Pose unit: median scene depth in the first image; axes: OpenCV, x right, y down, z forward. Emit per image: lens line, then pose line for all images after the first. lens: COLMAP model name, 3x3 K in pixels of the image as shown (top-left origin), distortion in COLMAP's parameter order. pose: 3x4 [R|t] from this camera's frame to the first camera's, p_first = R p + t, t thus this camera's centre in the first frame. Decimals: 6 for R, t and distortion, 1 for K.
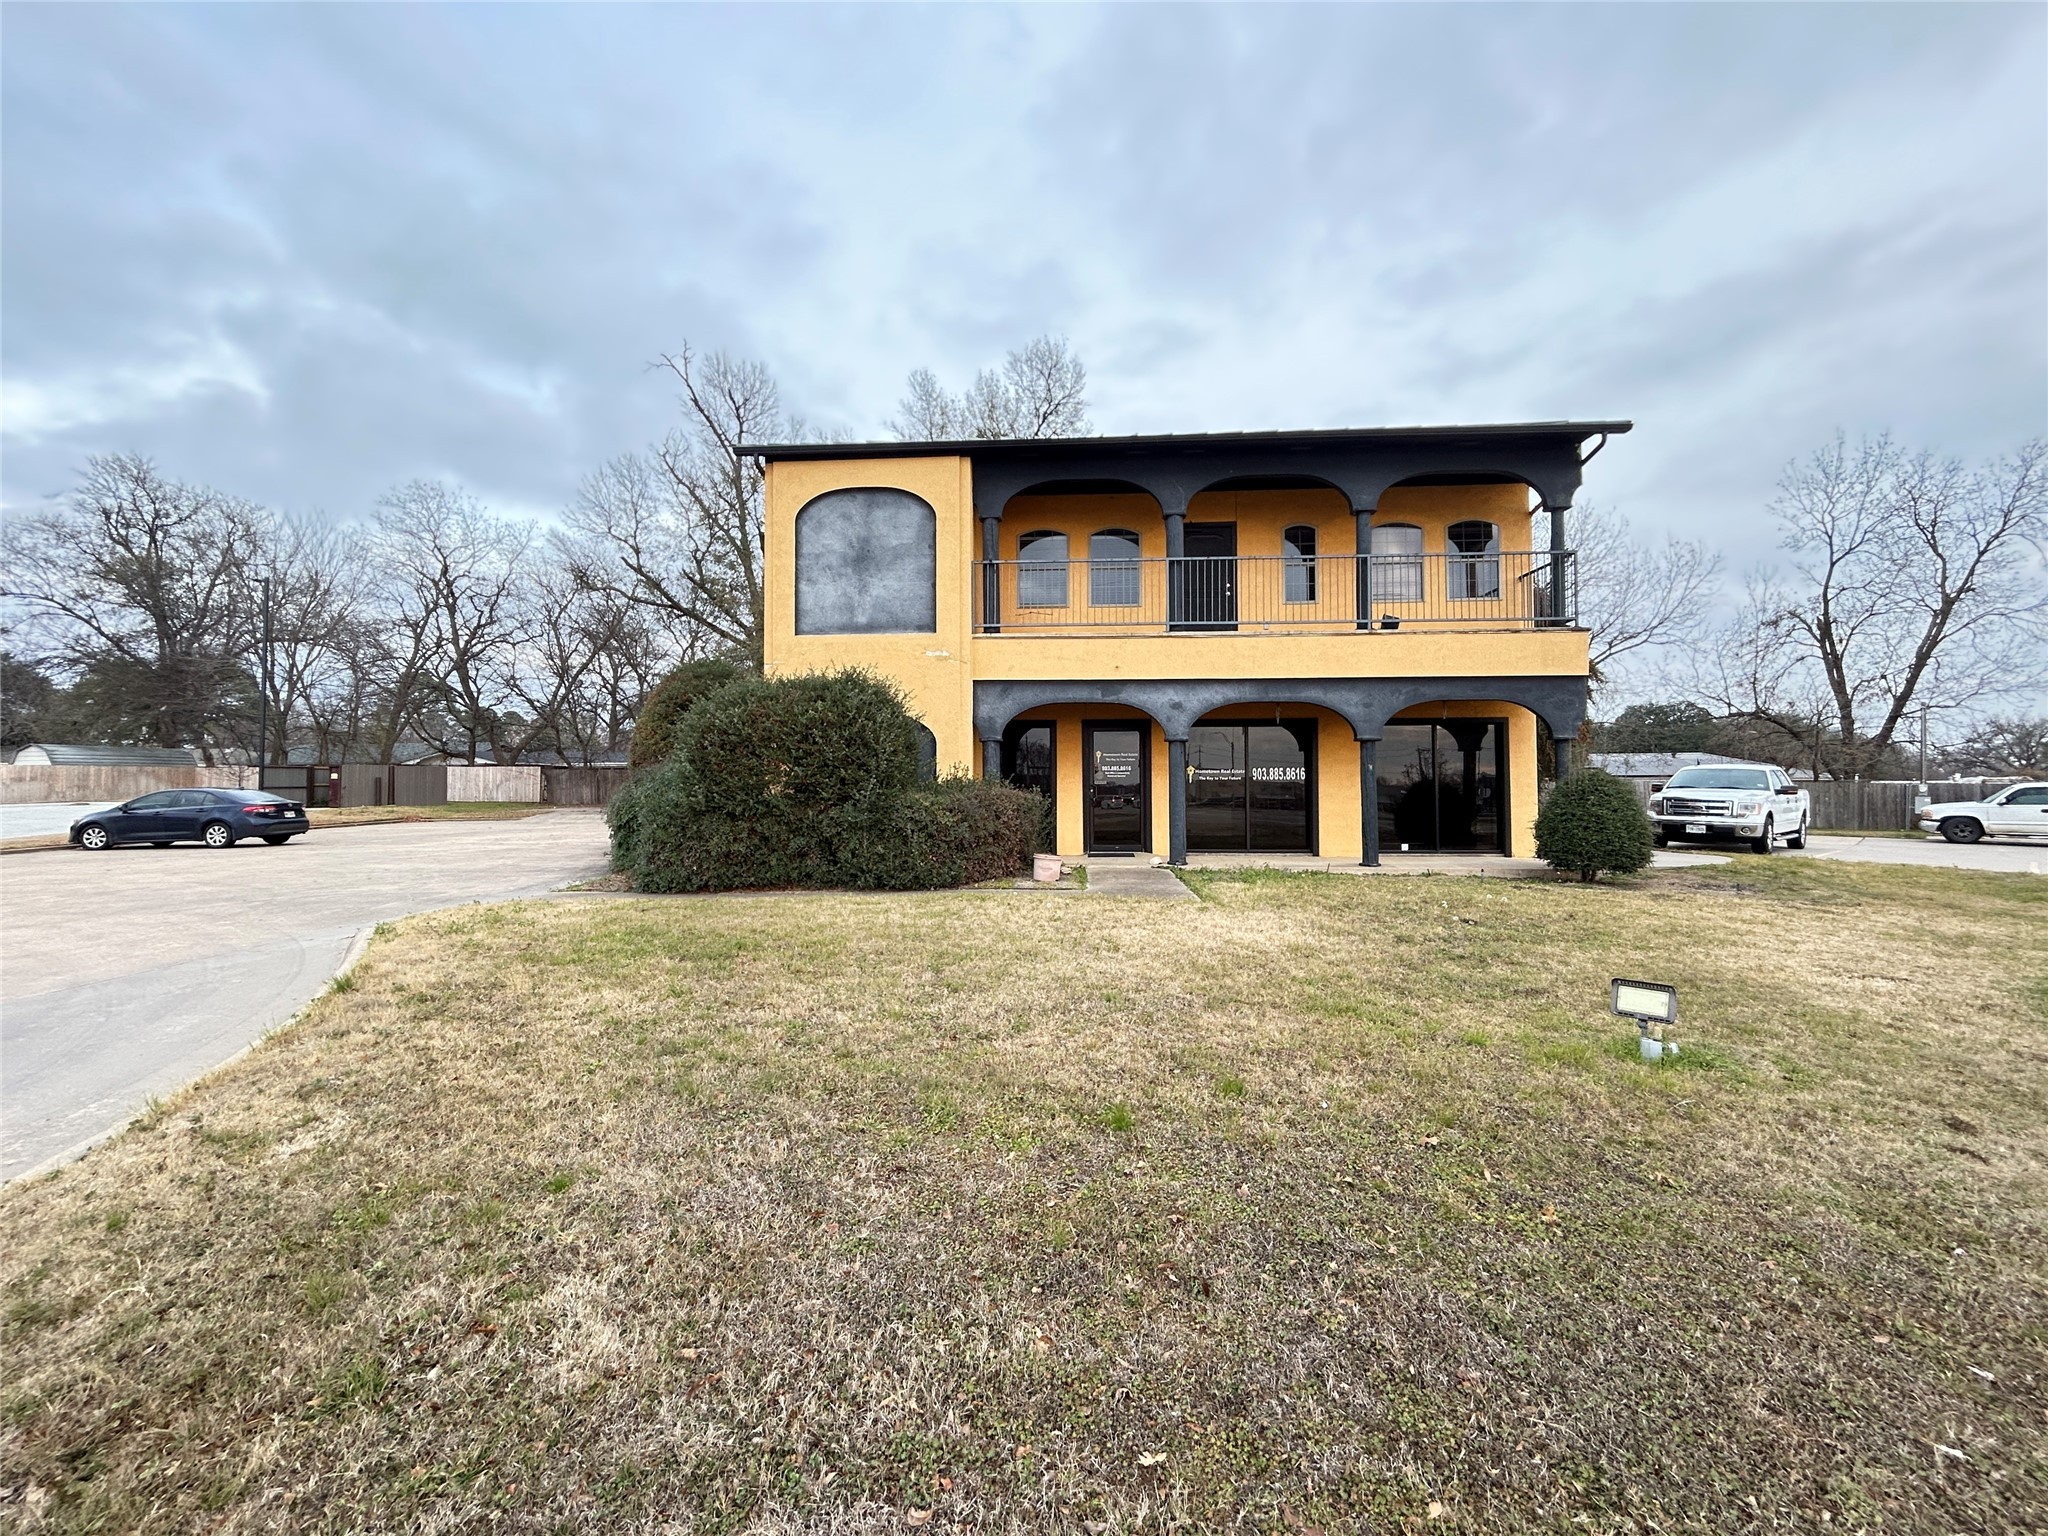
lens RADIAL K [[830.3, 0, 1024.0], [0, 830.3, 768.0], [0, 0, 1]] dist [-0.000690, 0.000096]
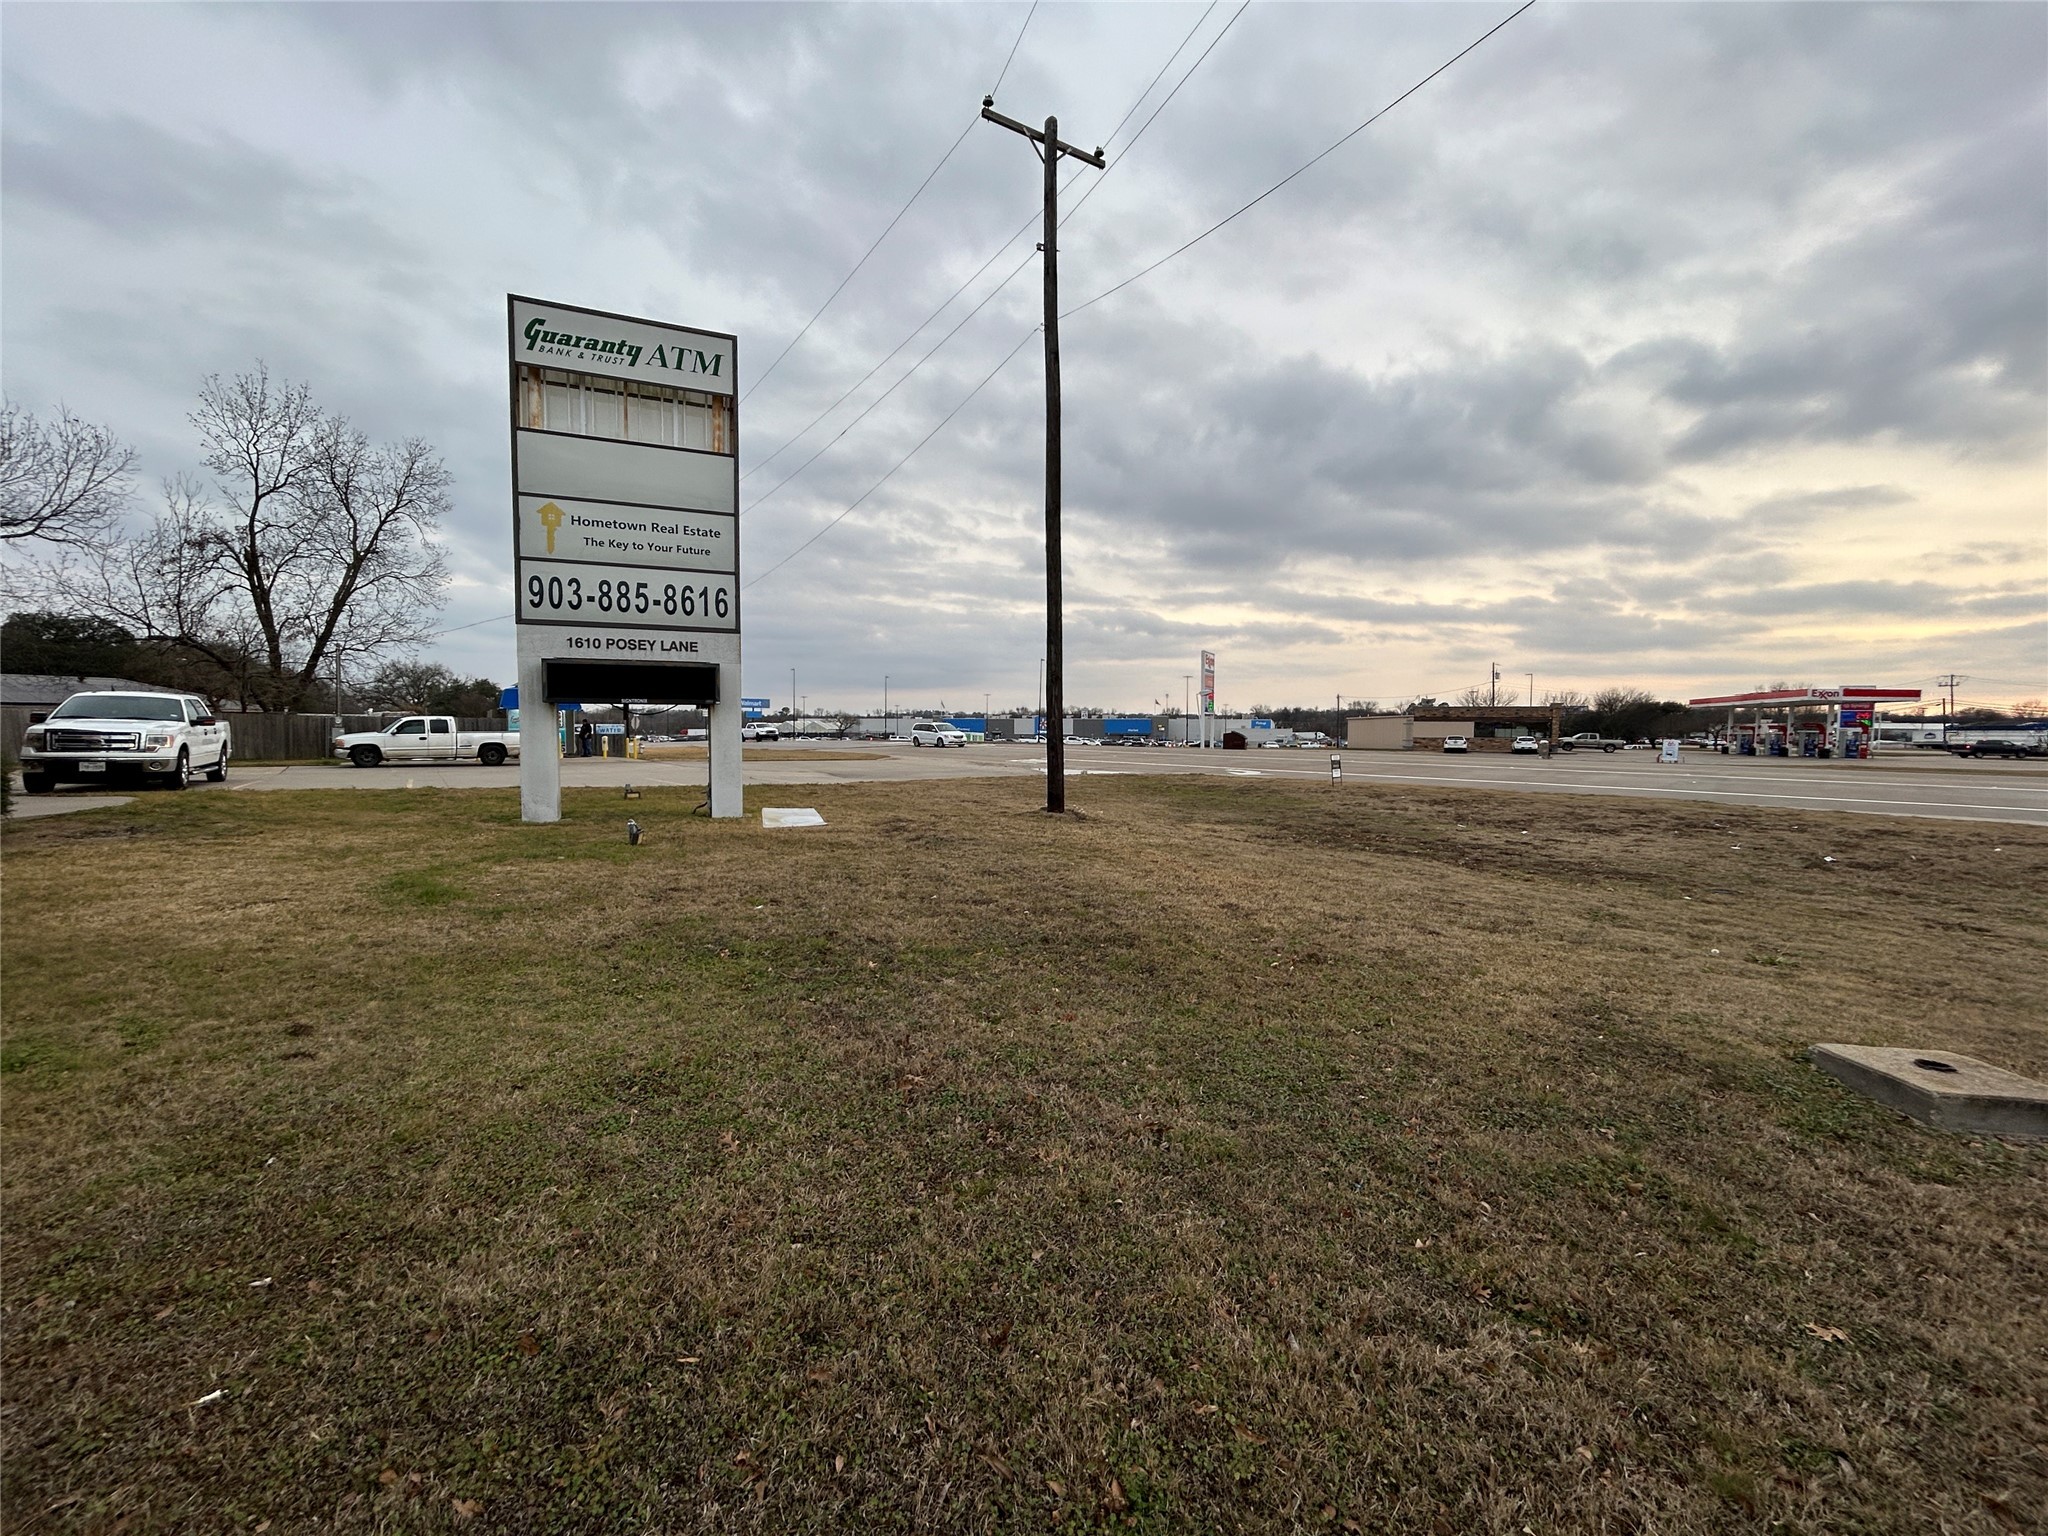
lens RADIAL K [[830.3, 0, 1024.0], [0, 830.3, 768.0], [0, 0, 1]] dist [-0.000690, 0.000096]
pose [[0.061151, -0.052161, 0.996765, 0.023604], [-0.029585, 0.998100, 0.054046, 0.001093], [-0.997690, -0.032794, 0.059492, 0.001848]]
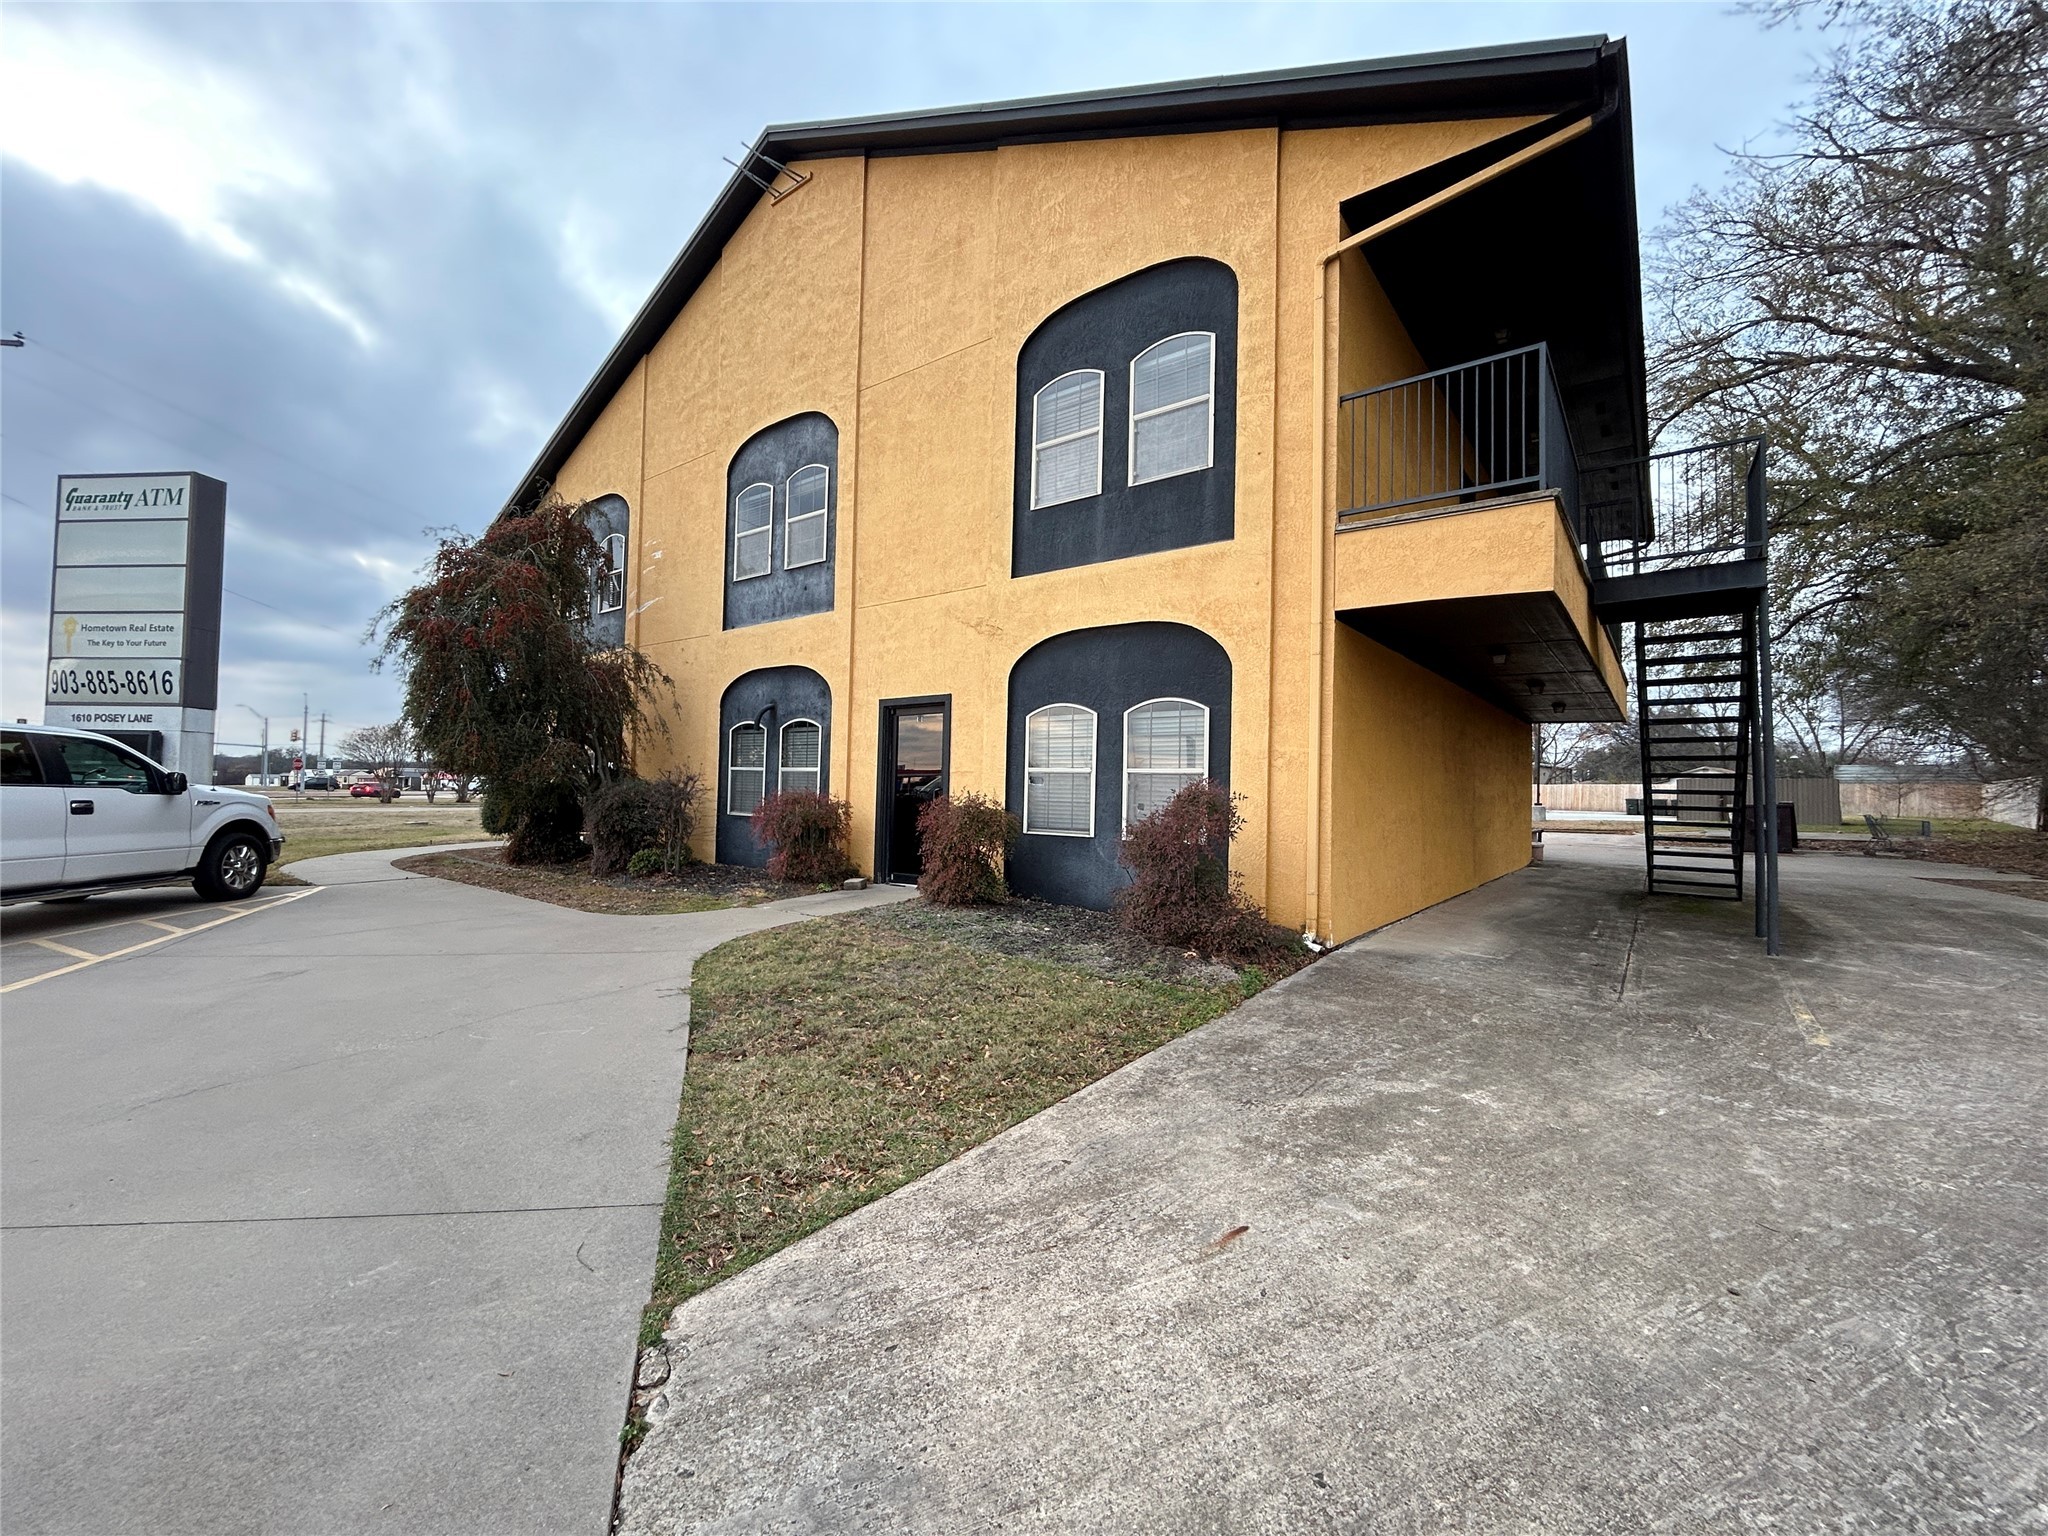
lens RADIAL K [[830.3, 0, 1024.0], [0, 830.3, 768.0], [0, 0, 1]] dist [-0.000690, 0.000096]
pose [[0.565733, 0.033517, 0.823907, 0.346509], [-0.041913, 0.999051, -0.011863, -0.020116], [-0.823522, -0.027821, 0.566601, -0.615520]]
